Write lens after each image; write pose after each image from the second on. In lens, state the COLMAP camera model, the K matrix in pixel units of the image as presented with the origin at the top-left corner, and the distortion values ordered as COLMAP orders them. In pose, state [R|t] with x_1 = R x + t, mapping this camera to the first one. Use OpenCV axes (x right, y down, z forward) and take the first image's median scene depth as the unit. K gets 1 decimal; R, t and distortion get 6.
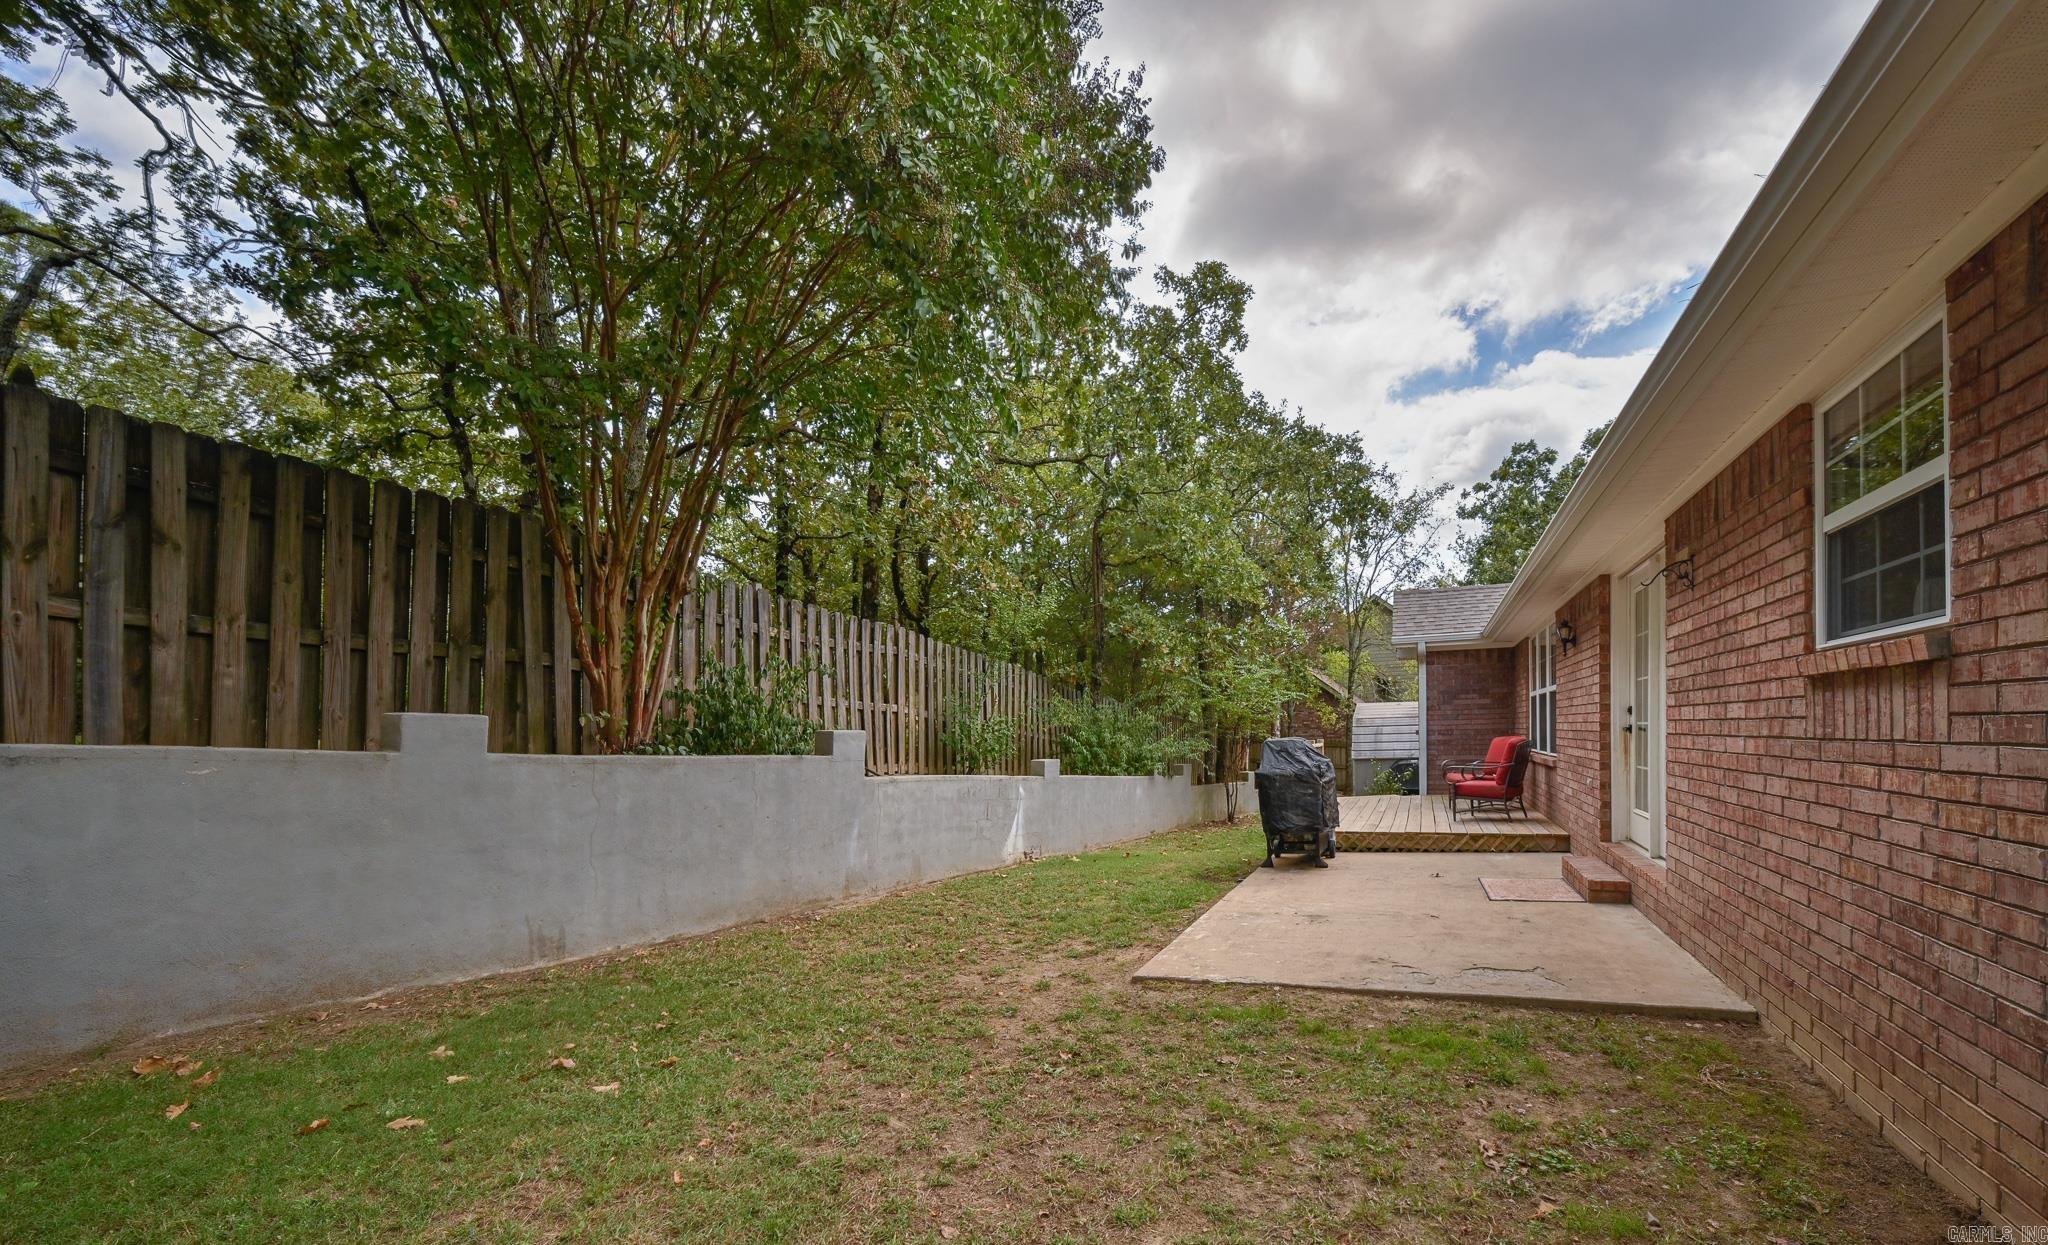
lens RADIAL K [[846.7, 0, 1094.6], [0, 846.7, 752.9], [0, 0, 1]] dist [-0.000591, -0.009133]
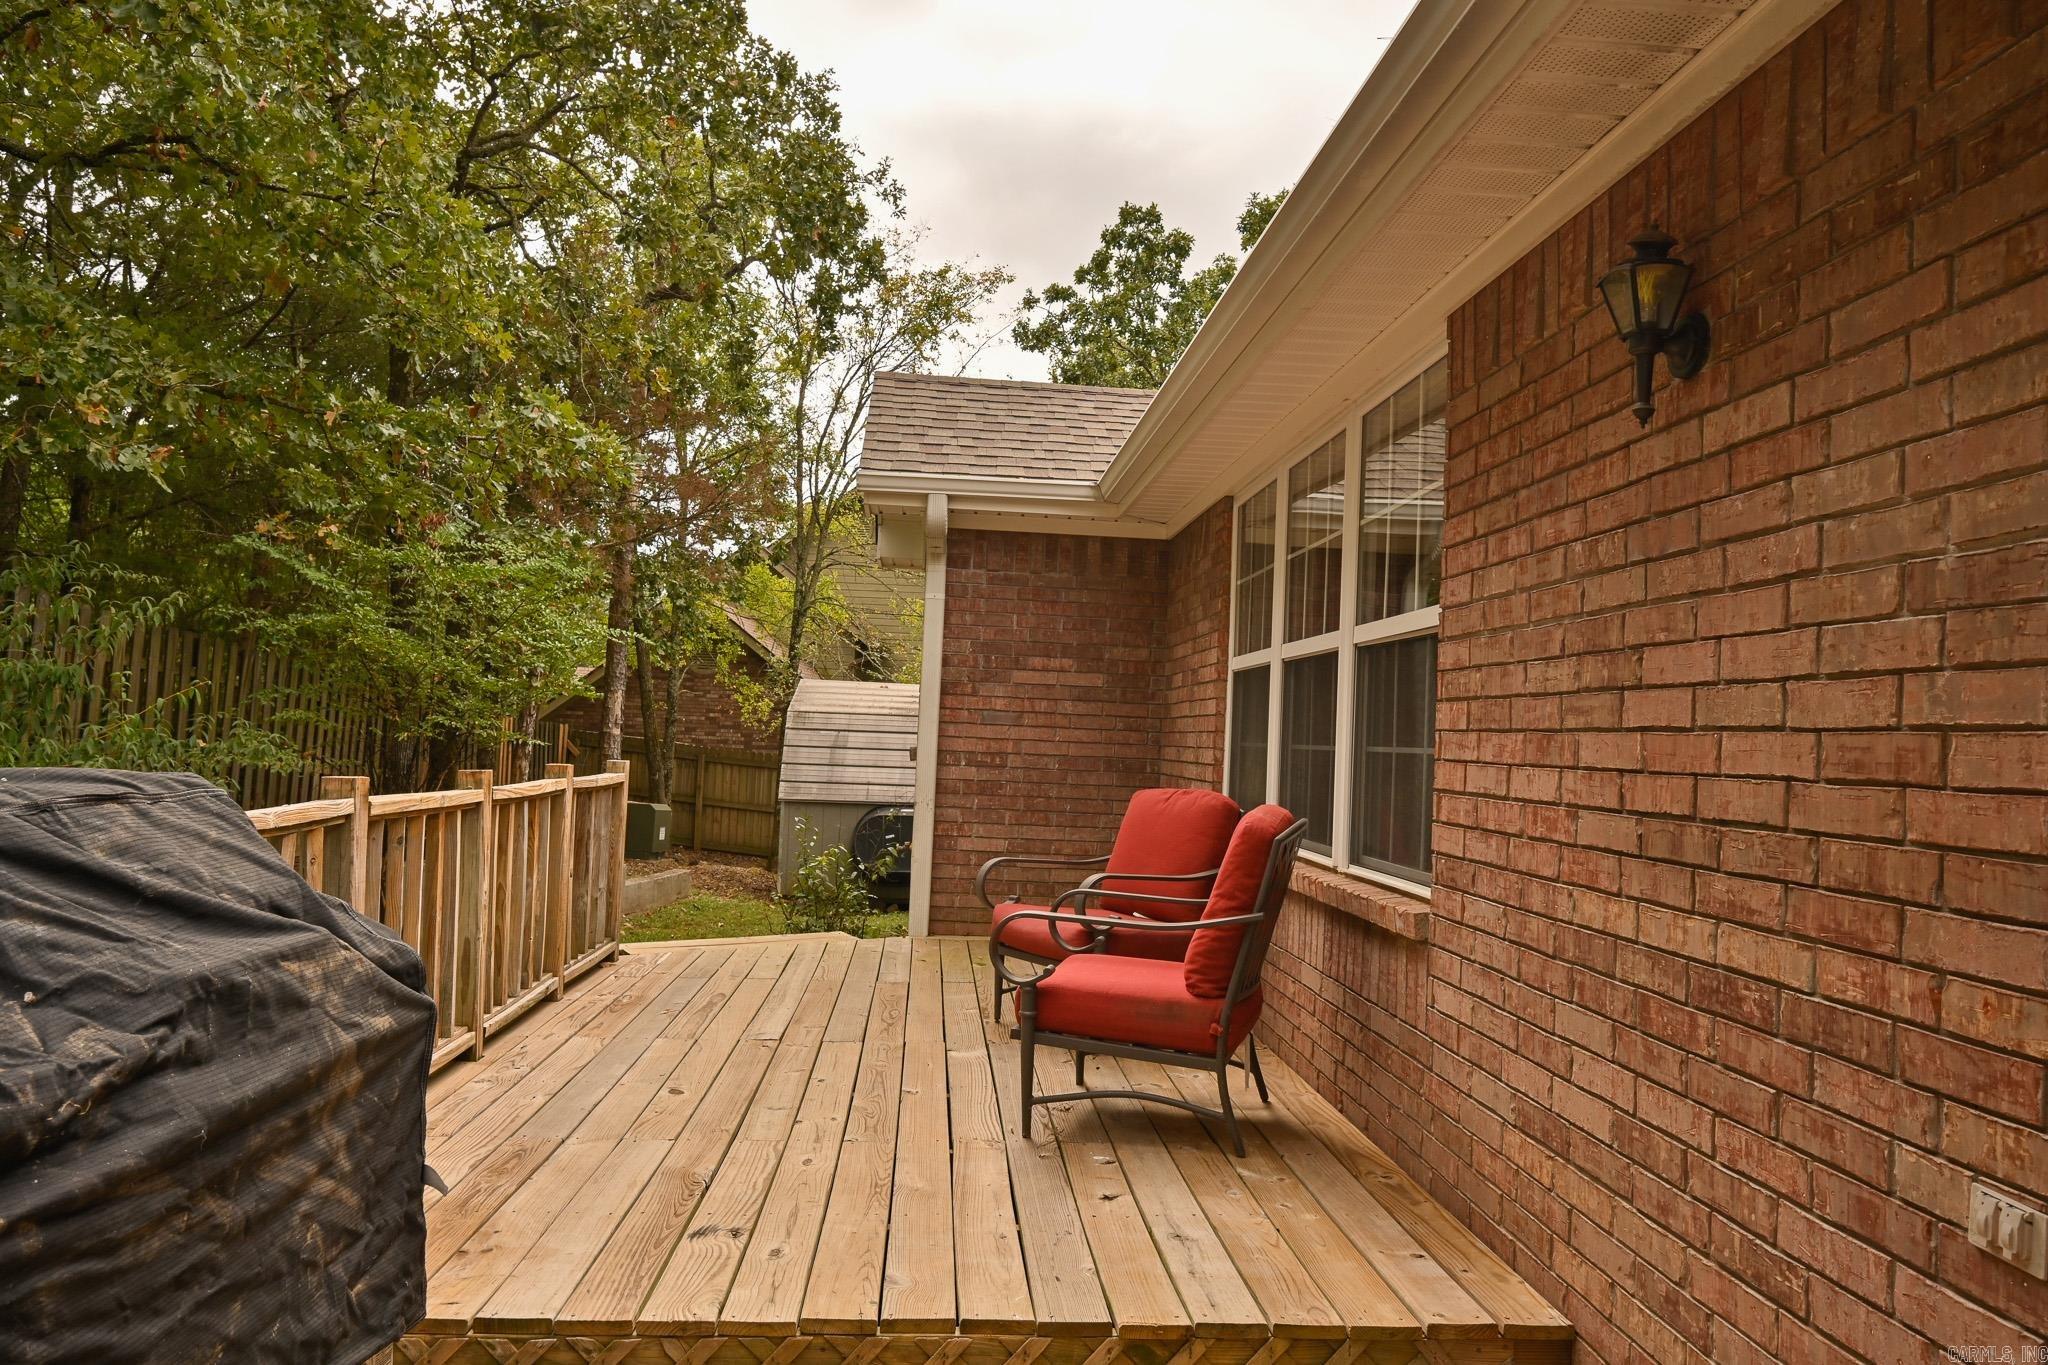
lens RADIAL K [[1391.5, 0, 1024.0], [0, 1391.5, 682.5], [0, 0, 1]] dist [-0.000479, 0.001075]
pose [[0.904615, 0.074402, 0.419686, 0.106995], [-0.049484, 0.996321, -0.069966, -0.009672], [-0.423347, 0.042525, 0.904969, 0.273693]]
